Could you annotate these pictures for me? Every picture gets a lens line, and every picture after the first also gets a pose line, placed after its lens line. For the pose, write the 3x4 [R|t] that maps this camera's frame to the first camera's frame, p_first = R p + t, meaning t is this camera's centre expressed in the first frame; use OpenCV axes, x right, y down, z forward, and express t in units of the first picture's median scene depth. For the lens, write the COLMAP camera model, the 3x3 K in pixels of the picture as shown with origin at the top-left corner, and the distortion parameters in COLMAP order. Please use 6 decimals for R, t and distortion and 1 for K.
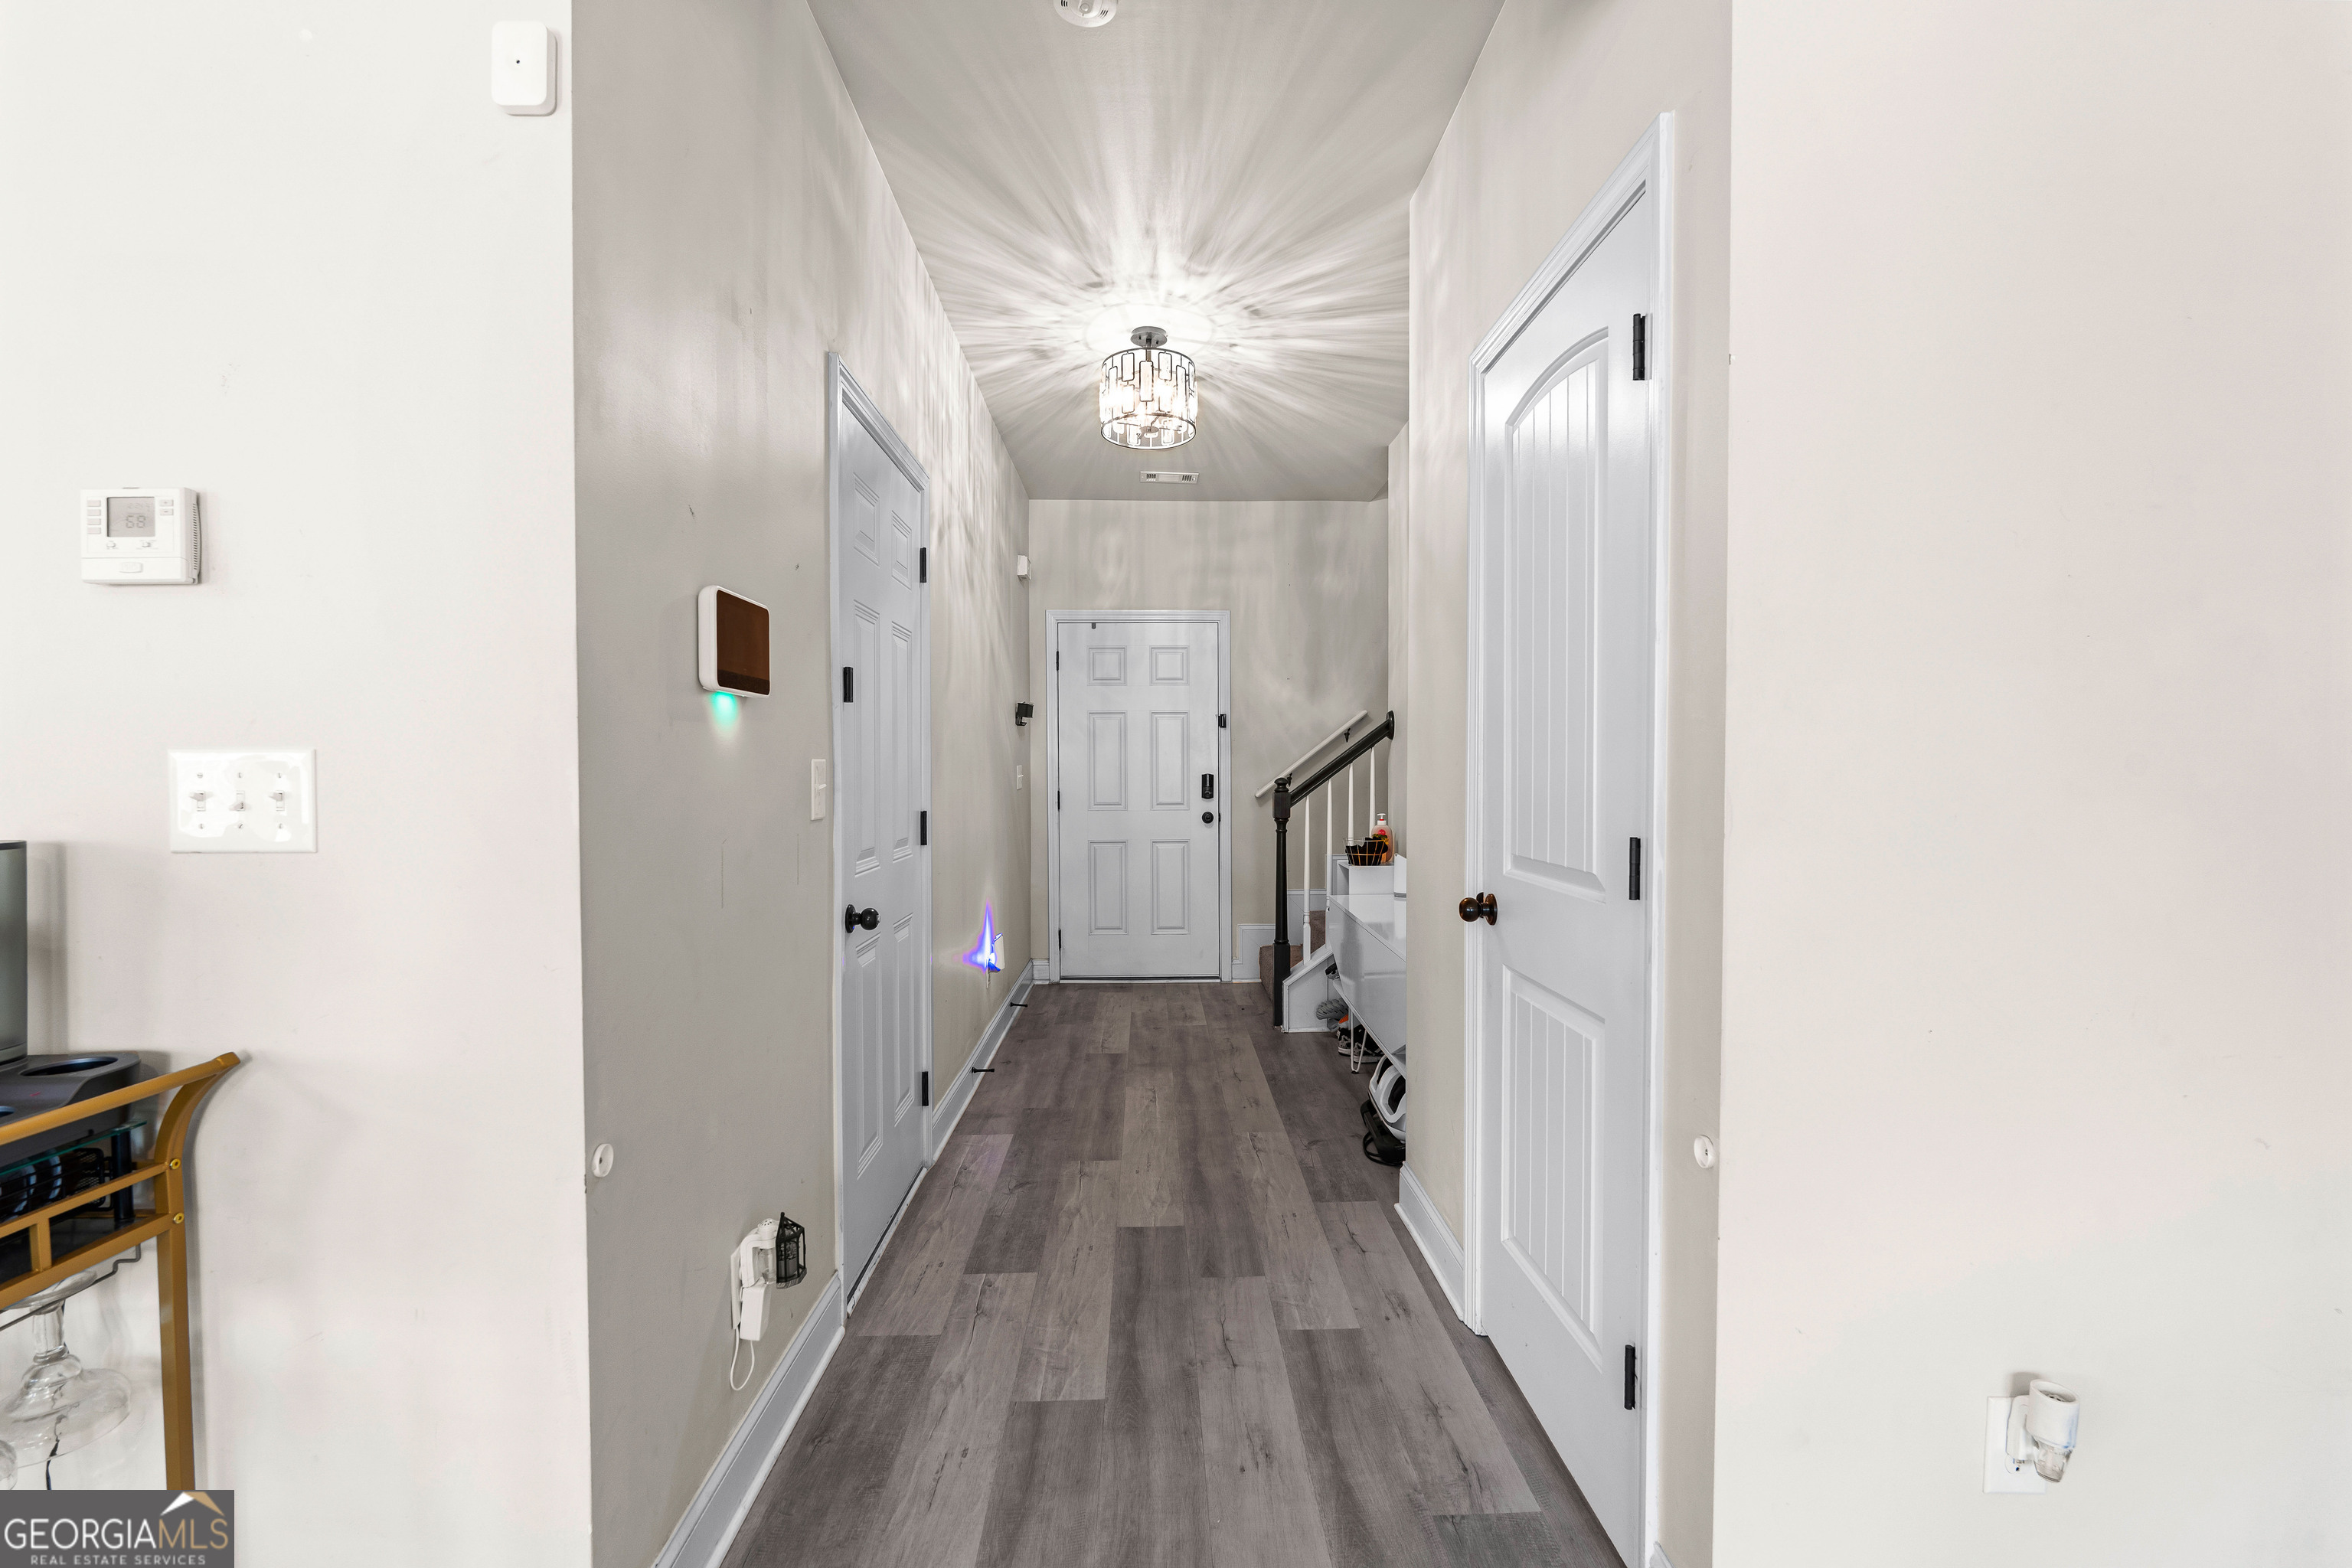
lens RADIAL K [[1005.1, 0, 1176.0], [0, 1005.1, 784.0], [0, 0, 1]] dist [-0.002190, -0.000224]
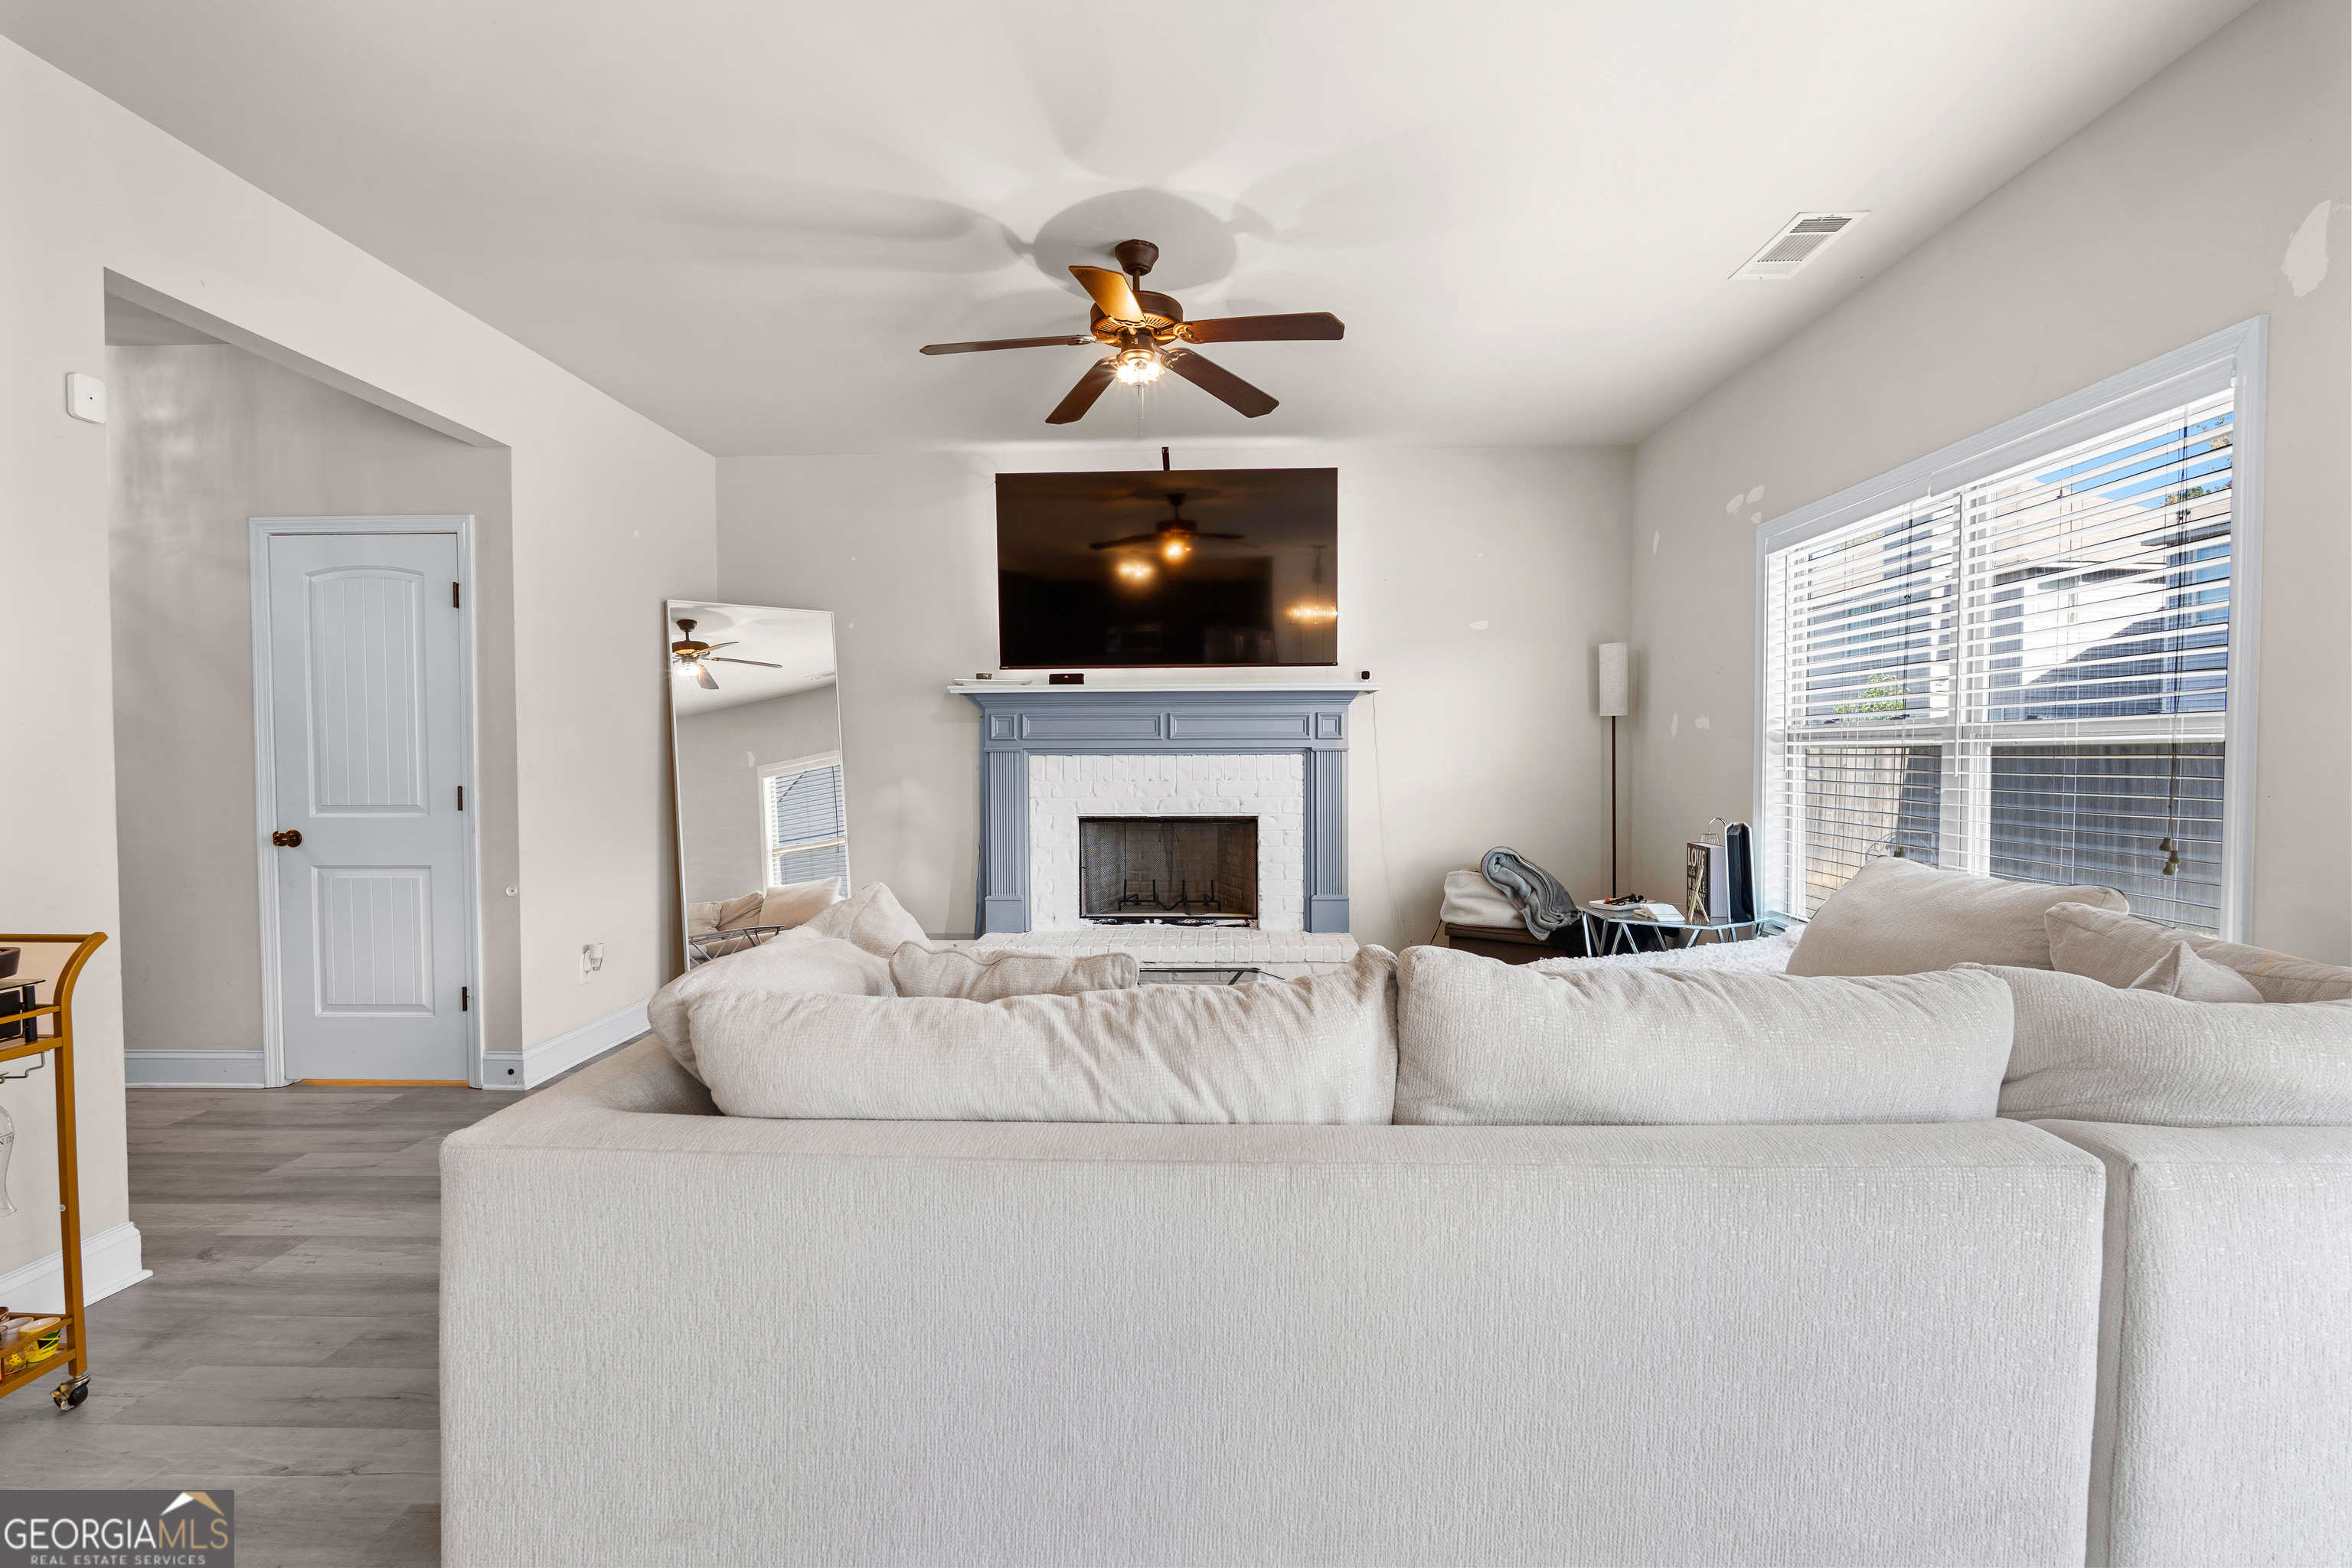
lens RADIAL K [[1005.1, 0, 1176.0], [0, 1005.1, 784.0], [0, 0, 1]] dist [-0.002190, -0.000224]
pose [[0.064779, -0.028047, 0.997505, -0.791326], [0.018677, 0.999464, 0.026889, 0.004885], [-0.997725, 0.016889, 0.065268, -0.394381]]
